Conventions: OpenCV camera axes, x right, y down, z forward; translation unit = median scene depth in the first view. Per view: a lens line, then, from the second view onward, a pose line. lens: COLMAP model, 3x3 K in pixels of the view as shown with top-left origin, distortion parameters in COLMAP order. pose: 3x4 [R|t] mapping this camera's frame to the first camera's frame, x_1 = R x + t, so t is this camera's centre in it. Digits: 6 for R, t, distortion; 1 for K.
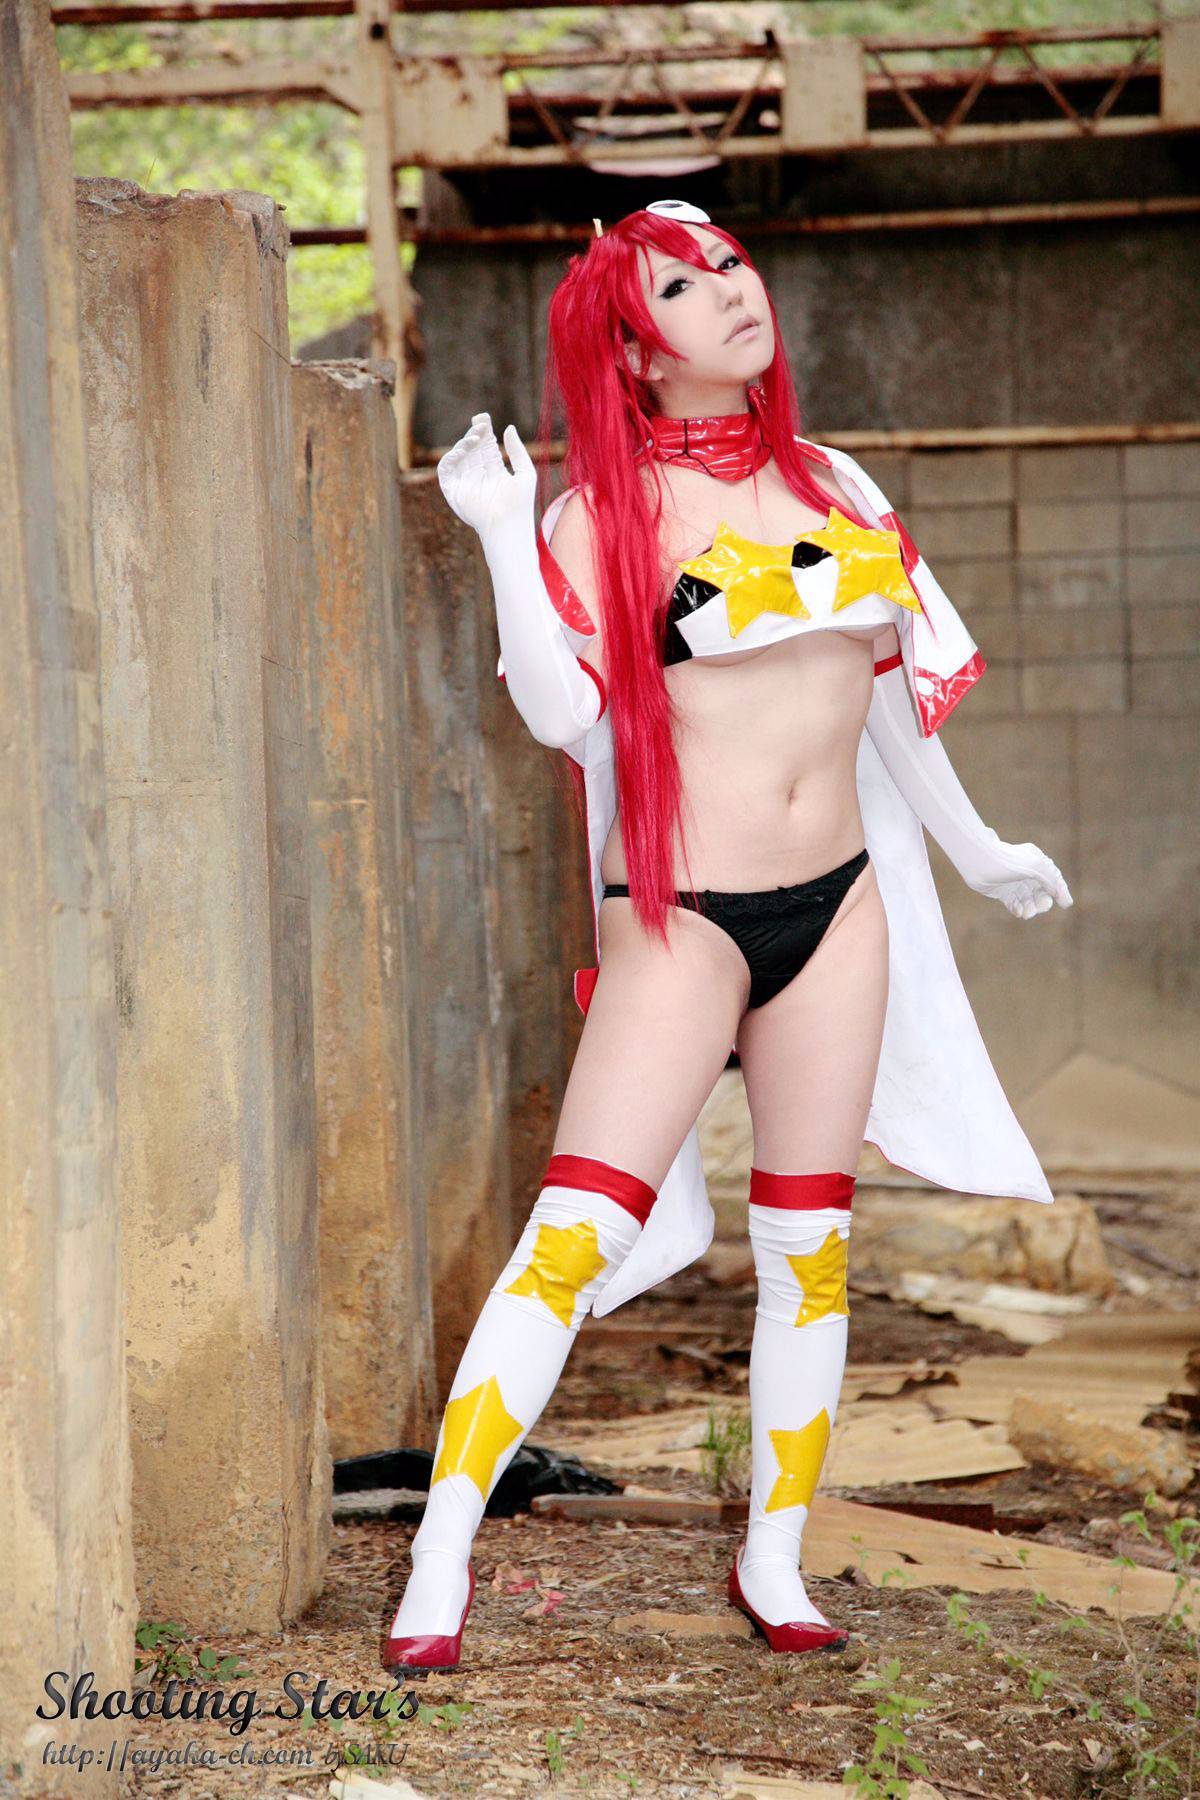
lens RADIAL K [[5052.5, 0, 605.5], [0, 5052.5, 965.8], [0, 0, 1]] dist [0.664928, 0.332994]
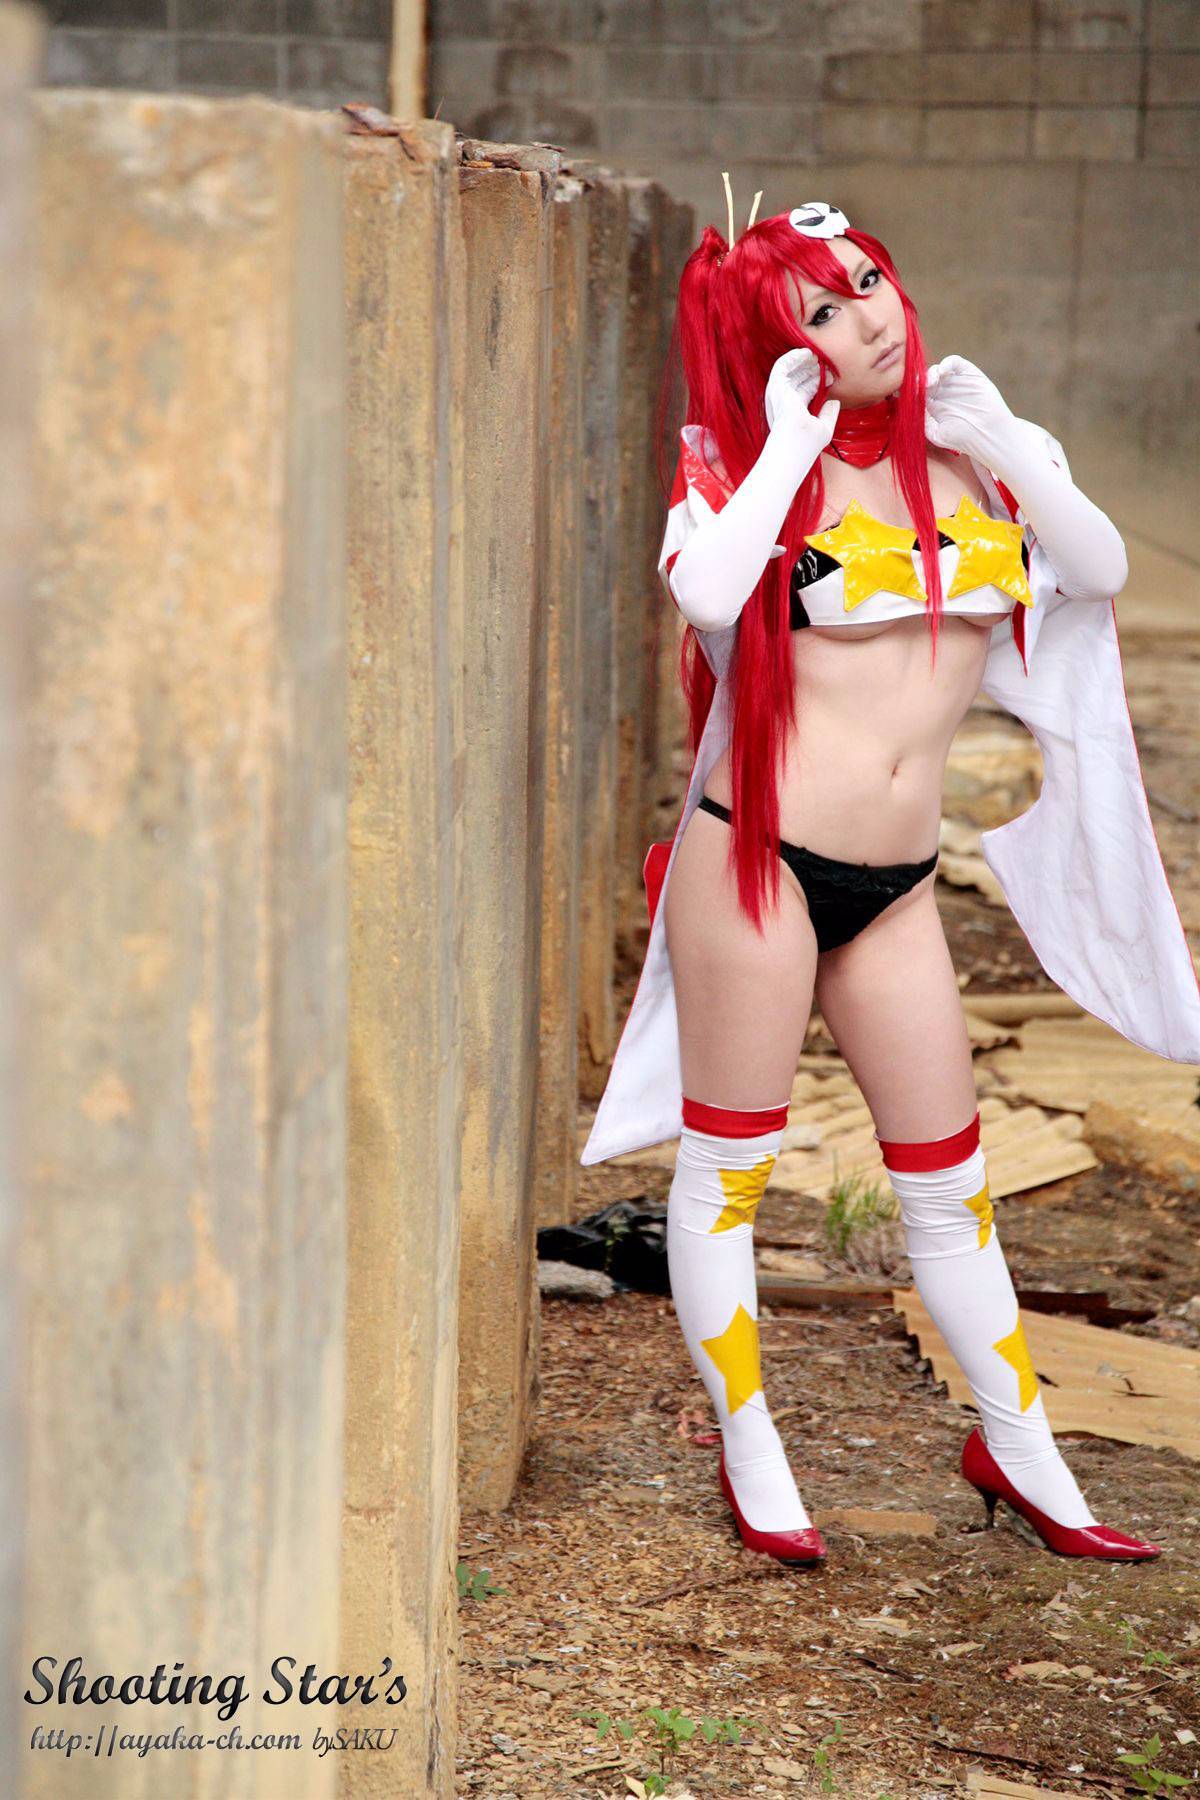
lens RADIAL K [[5052.5, 0, 605.5], [0, 5052.5, 965.8], [0, 0, 1]] dist [0.664928, 0.332994]
pose [[0.998286, 0.046673, 0.035303, -0.069679], [-0.051837, 0.985209, 0.163328, -0.130337], [-0.027157, -0.164879, 0.985940, -0.036666]]
